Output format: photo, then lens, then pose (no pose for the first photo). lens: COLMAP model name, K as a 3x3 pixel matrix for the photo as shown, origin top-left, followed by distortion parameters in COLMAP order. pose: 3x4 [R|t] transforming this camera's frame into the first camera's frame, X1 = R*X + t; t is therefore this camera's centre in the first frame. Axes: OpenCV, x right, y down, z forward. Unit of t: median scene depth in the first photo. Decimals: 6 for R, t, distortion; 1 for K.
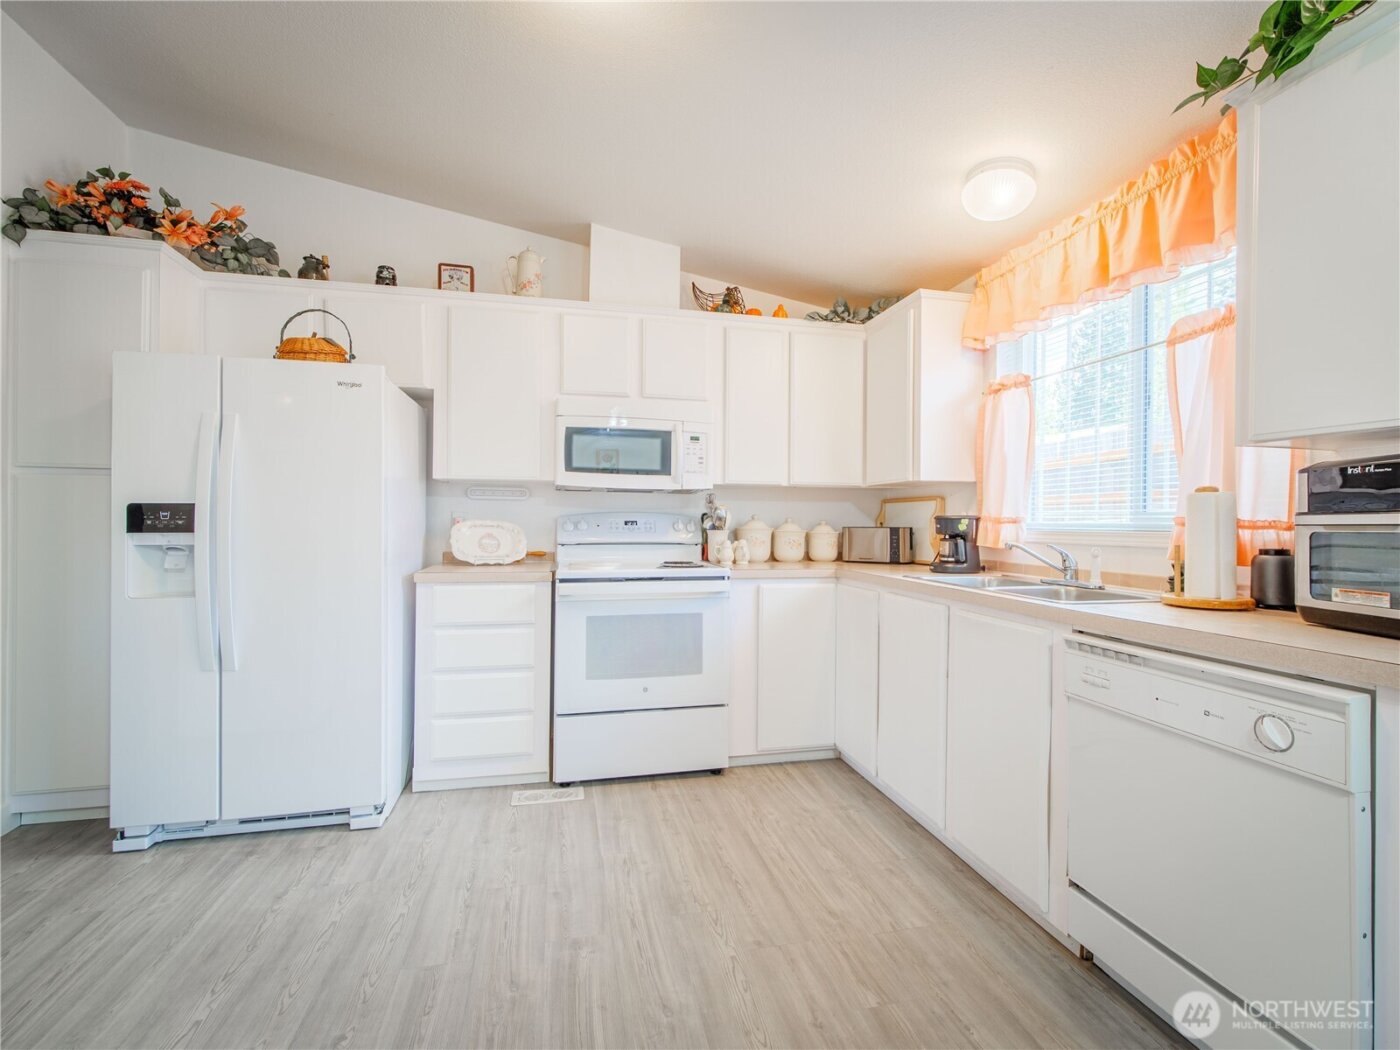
lens RADIAL K [[631.3, 0, 700.3], [0, 631.3, 515.8], [0, 0, 1]] dist [0.002652, -0.001864]
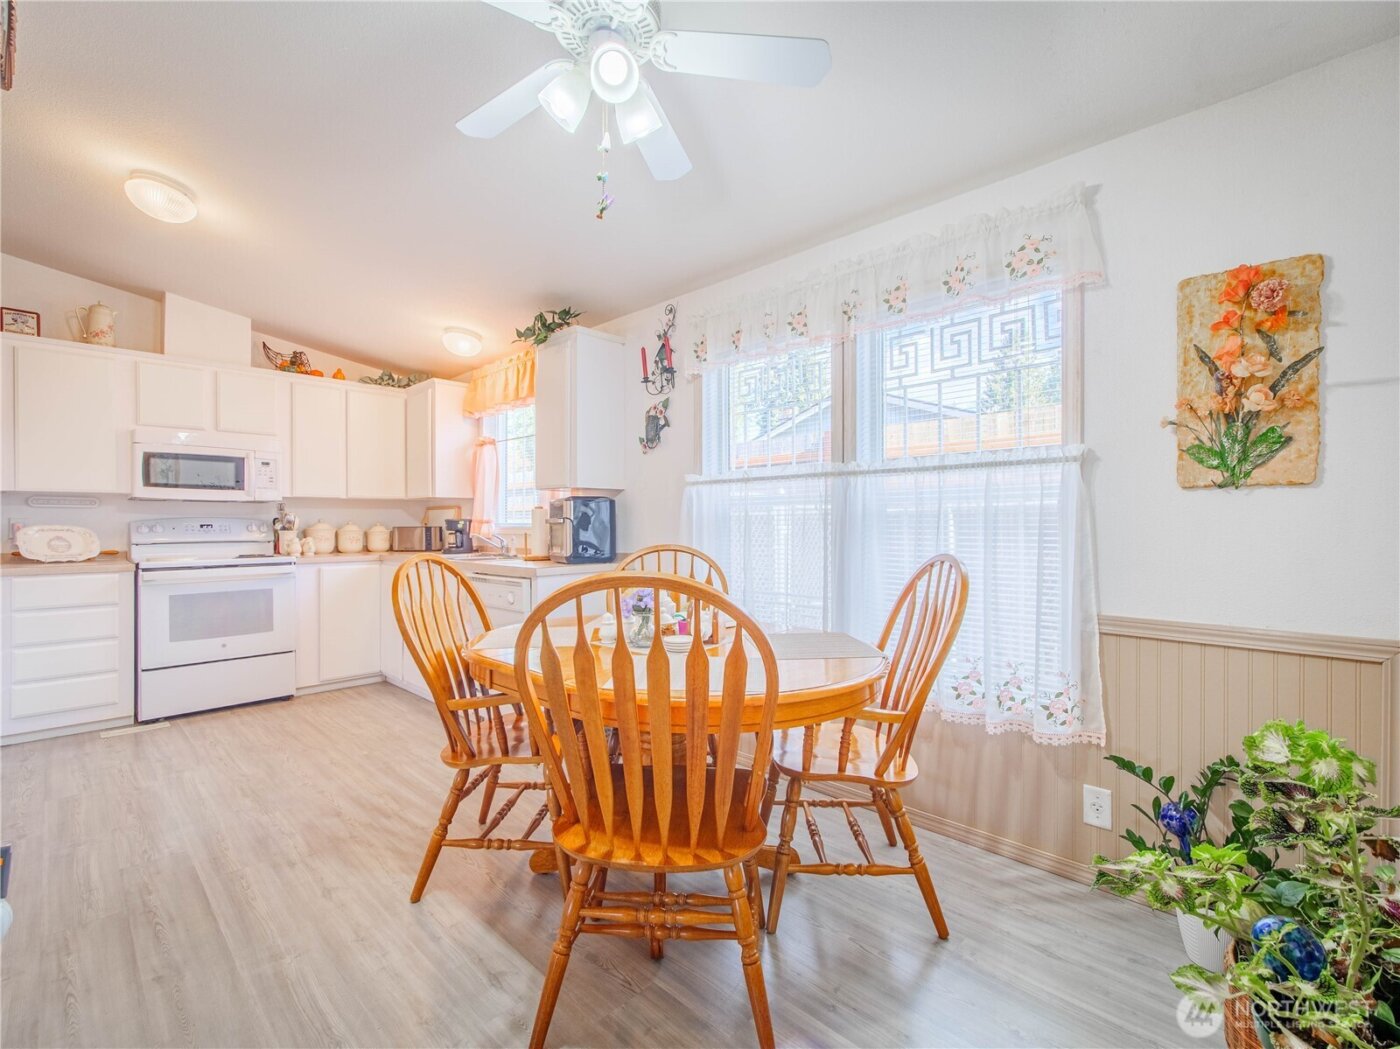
lens RADIAL K [[631.3, 0, 698.8], [0, 631.3, 523.2], [0, 0, 1]] dist [0.002652, -0.001864]
pose [[0.838673, -0.009930, 0.544545, 0.032474], [0.003598, 0.999913, 0.012693, -0.007583], [-0.544623, -0.008686, 0.838636, -0.681087]]
